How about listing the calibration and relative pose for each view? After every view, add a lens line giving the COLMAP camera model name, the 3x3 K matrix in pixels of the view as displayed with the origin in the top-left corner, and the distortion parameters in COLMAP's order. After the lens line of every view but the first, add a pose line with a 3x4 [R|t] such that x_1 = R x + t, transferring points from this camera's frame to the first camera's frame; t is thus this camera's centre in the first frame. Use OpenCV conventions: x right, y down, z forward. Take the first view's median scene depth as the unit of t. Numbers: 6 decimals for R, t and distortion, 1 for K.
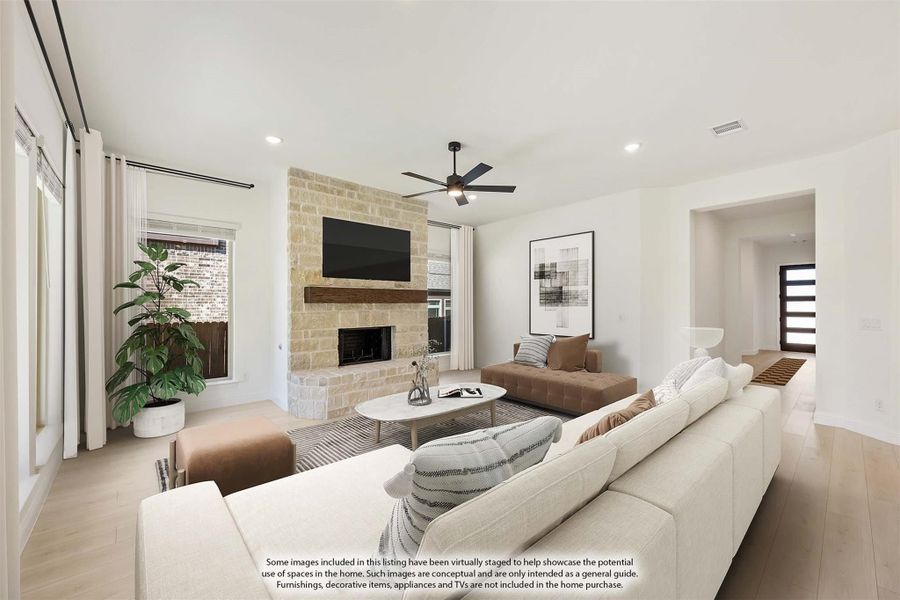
lens RADIAL K [[357.0, 0, 450.0], [0, 357.0, 300.0], [0, 0, 1]] dist [-0.000393, -0.000198]
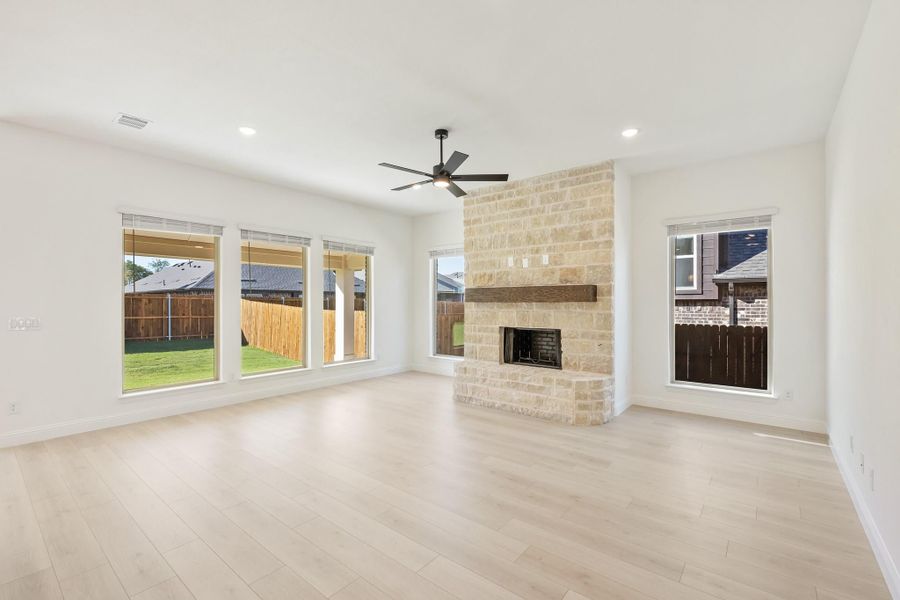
lens RADIAL K [[392.9, 0, 450.0], [0, 392.9, 300.0], [0, 0, 1]] dist [0.000628, -0.000046]
pose [[0.165488, -0.004082, -0.986203, 0.812151], [0.009132, 0.999955, -0.002606, 0.004017], [0.986170, -0.008575, 0.165517, 0.672076]]
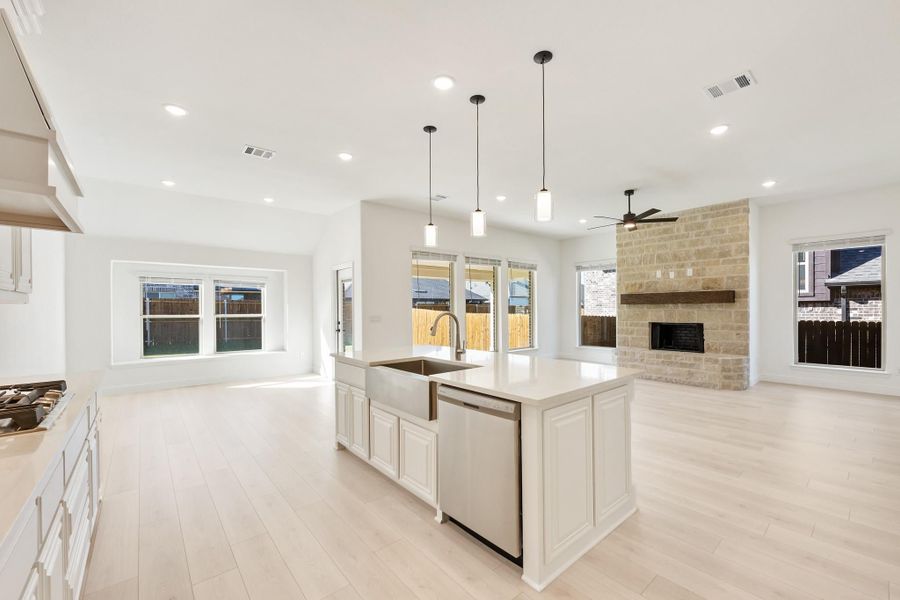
lens RADIAL K [[369.3, 0, 463.9], [0, 369.3, 309.9], [0, 0, 1]] dist [0.000818, 0.000216]
pose [[0.000732, 0.006856, -0.999976, 1.170645], [0.017417, 0.999825, 0.006868, 0.009079], [0.999848, -0.017422, 0.000612, 0.264976]]
